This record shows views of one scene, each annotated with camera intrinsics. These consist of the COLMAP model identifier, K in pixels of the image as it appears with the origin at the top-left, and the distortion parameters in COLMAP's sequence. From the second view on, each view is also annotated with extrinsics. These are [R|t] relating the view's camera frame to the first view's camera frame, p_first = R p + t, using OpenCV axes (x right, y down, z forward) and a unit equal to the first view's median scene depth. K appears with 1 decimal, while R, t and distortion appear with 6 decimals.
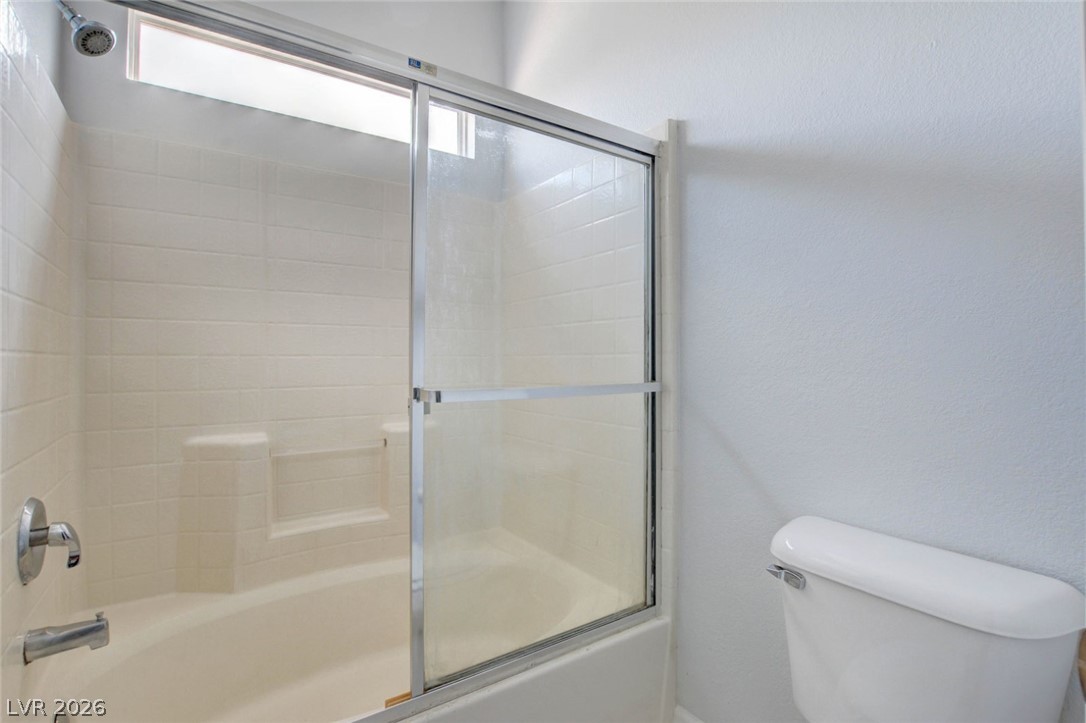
lens RADIAL K [[522.6, 0, 556.4], [0, 522.6, 357.3], [0, 0, 1]] dist [-0.029450, 0.000828]
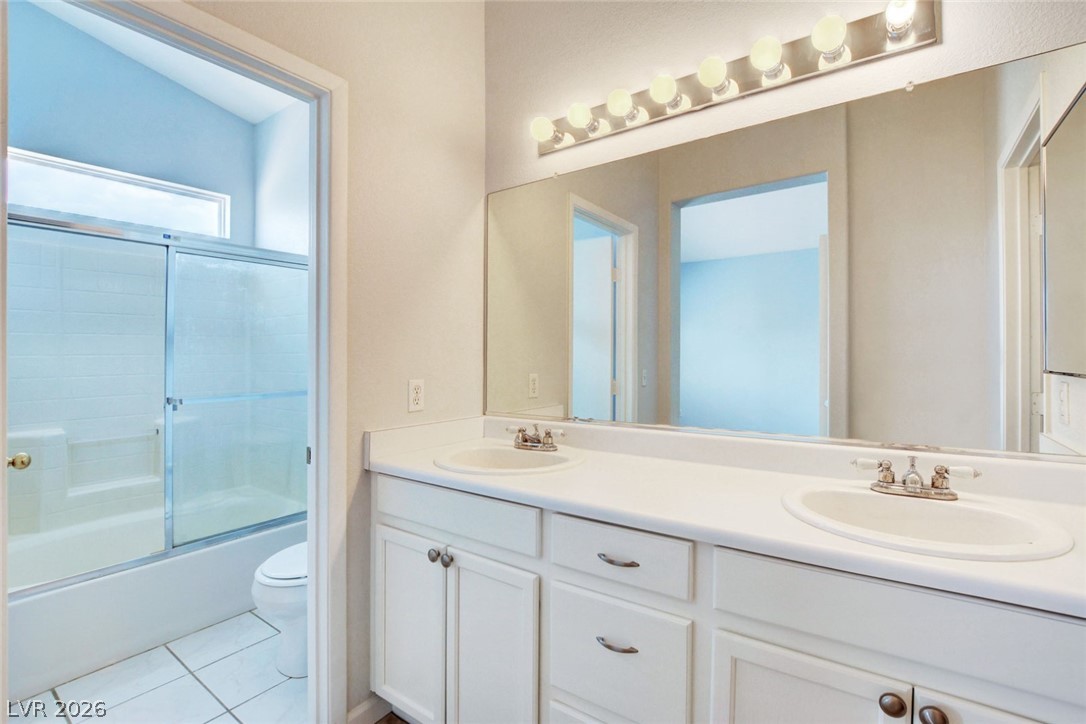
lens RADIAL K [[497.4, 0, 553.4], [0, 497.4, 357.3], [0, 0, 1]] dist [-0.026697, 0.000940]
pose [[0.944543, 0.001261, 0.328385, 0.336193], [-0.001720, 0.999998, 0.001109, -0.066152], [-0.328383, -0.001612, 0.944543, -0.830508]]
